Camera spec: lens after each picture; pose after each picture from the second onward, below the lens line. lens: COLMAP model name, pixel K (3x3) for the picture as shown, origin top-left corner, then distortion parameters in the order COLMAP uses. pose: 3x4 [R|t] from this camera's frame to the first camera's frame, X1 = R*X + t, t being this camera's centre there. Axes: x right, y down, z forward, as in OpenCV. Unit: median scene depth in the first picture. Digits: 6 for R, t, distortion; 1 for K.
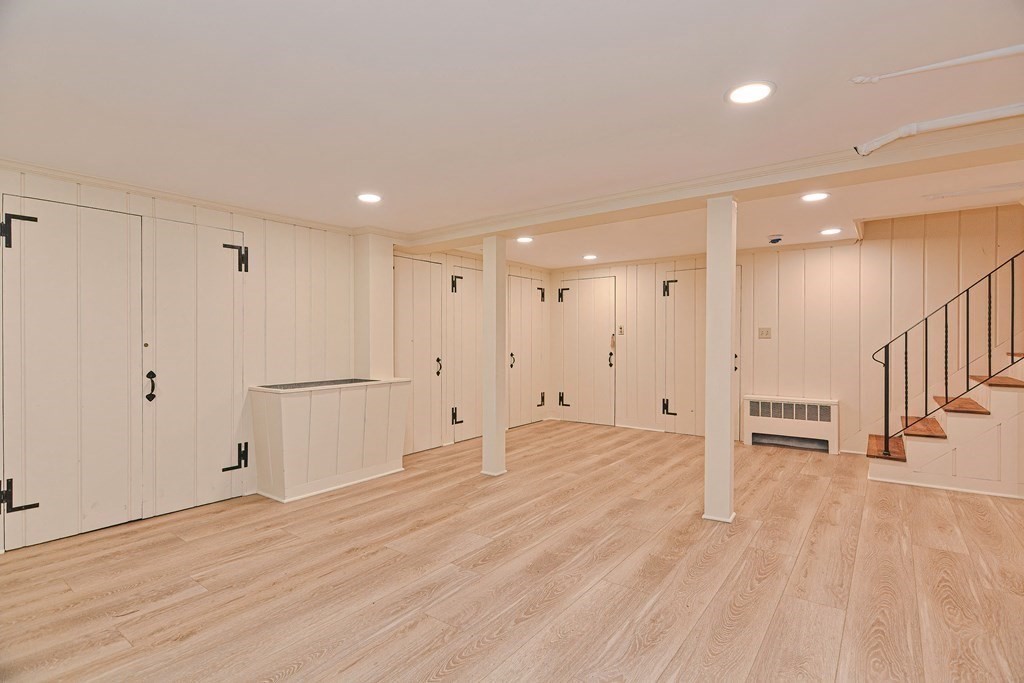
lens RADIAL K [[499.2, 0, 517.8], [0, 499.2, 339.6], [0, 0, 1]] dist [-0.002750, -0.001581]
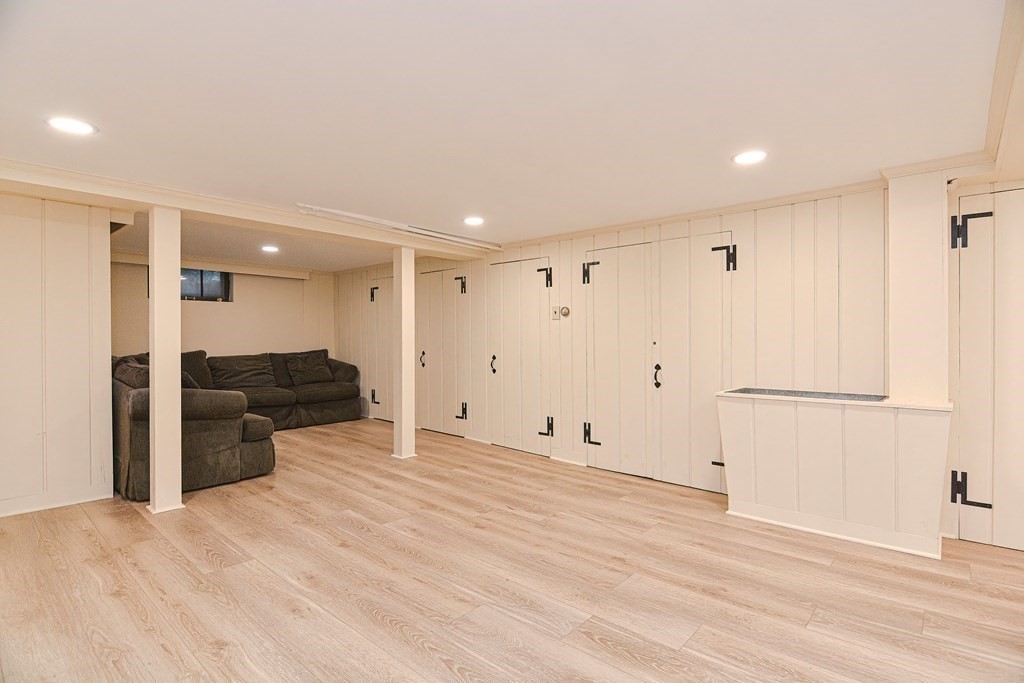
lens RADIAL K [[499.2, 0, 517.8], [0, 499.2, 339.6], [0, 0, 1]] dist [-0.002750, -0.001581]
pose [[-0.073891, 0.006268, -0.997247, 0.584893], [0.000012, 0.999980, 0.006284, -0.006017], [0.997266, 0.000452, -0.073890, 0.803672]]
